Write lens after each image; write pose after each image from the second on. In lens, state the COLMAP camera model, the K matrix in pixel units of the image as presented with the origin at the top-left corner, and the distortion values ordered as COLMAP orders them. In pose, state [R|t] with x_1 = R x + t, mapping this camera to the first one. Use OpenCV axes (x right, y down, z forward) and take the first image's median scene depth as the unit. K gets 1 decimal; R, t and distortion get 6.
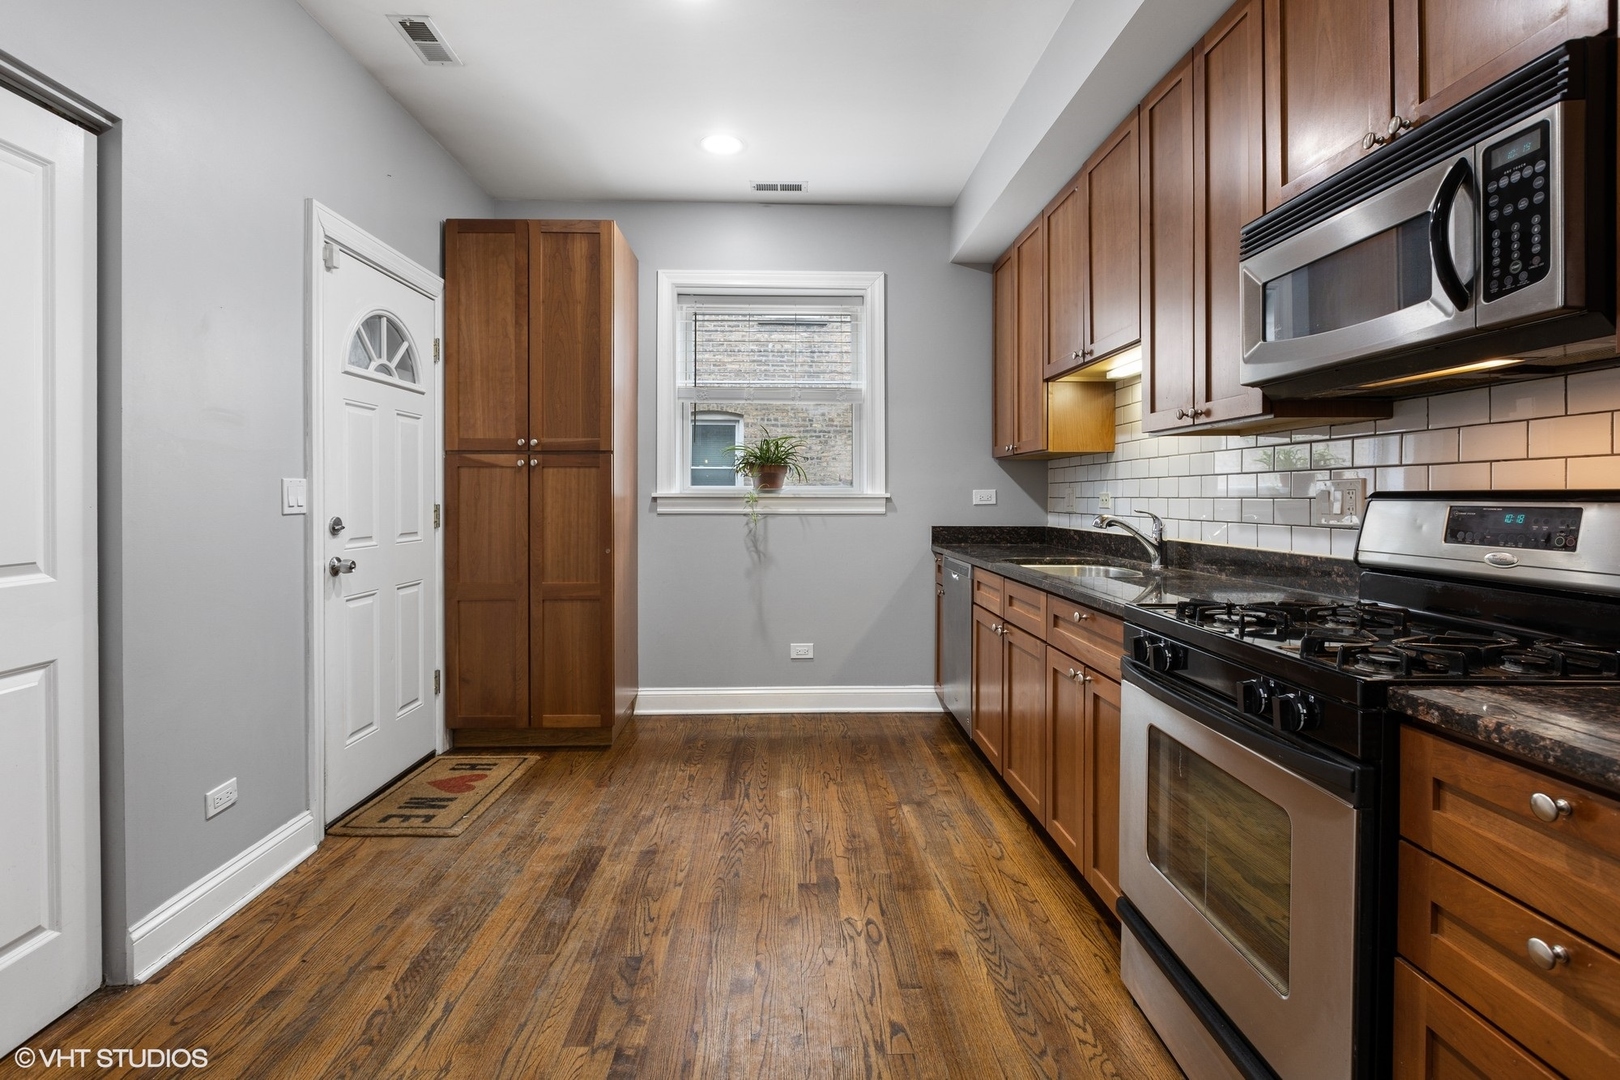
lens RADIAL K [[769.9, 0, 800.6], [0, 769.9, 497.3], [0, 0, 1]] dist [-0.001939, -0.000801]
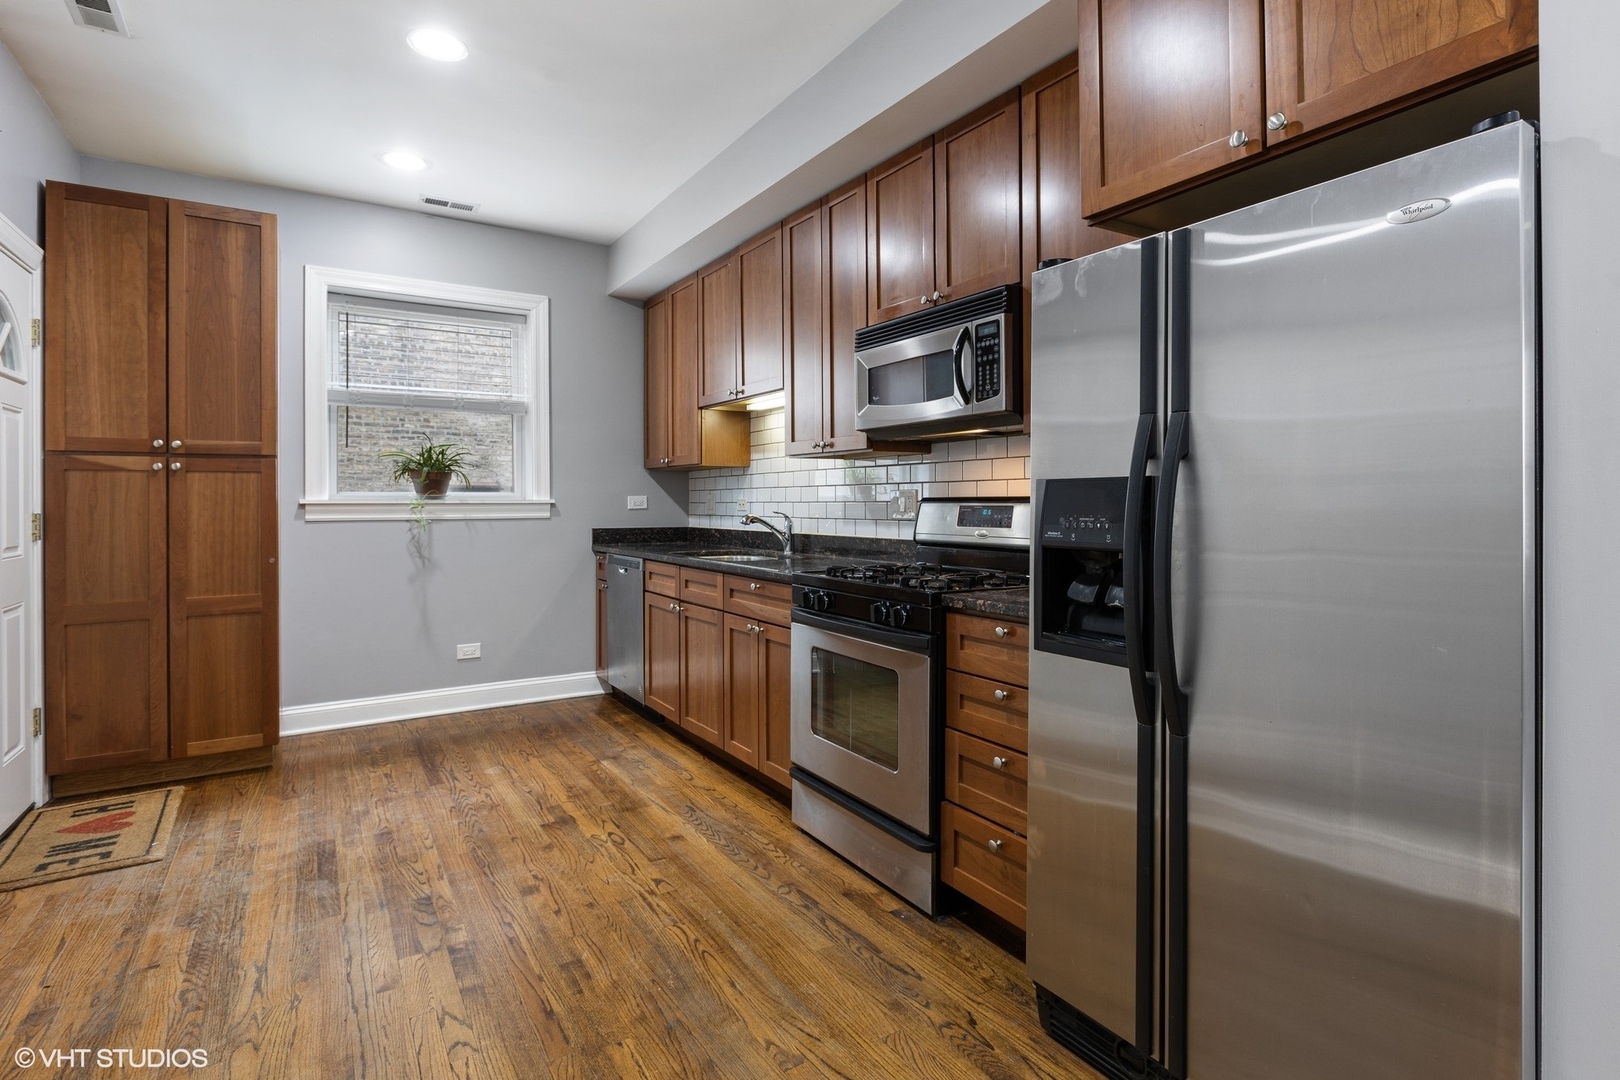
lens RADIAL K [[804.0, 0, 802.2], [0, 804.0, 498.4], [0, 0, 1]] dist [-0.001981, -0.000555]
pose [[0.863296, -0.001579, 0.504696, -0.231989], [0.004651, 0.999978, -0.004827, 0.000846], [-0.504677, 0.006515, 0.863284, -0.240172]]
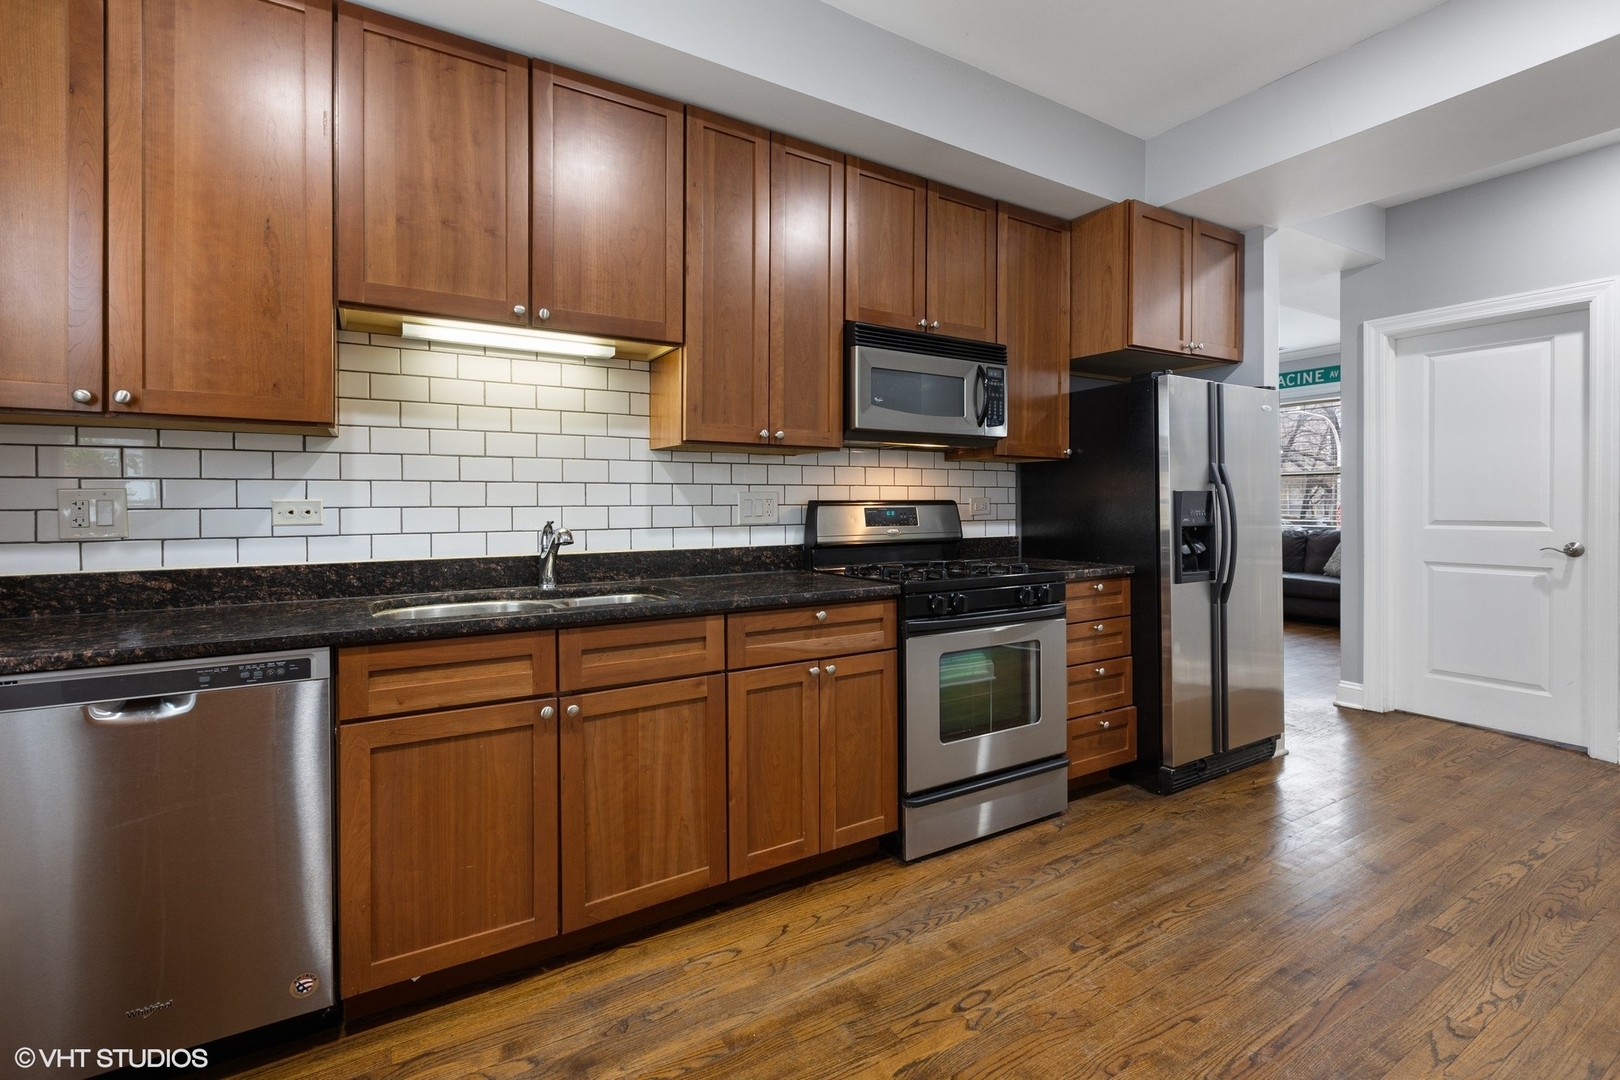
lens RADIAL K [[729.5, 0, 805.6], [0, 729.5, 507.2], [0, 0, 1]] dist [-0.000763, -0.000014]
pose [[-0.501820, -0.005560, 0.864954, -0.385131], [0.004252, 0.999951, 0.008894, -0.004221], [-0.864962, 0.008141, -0.501772, 1.155553]]
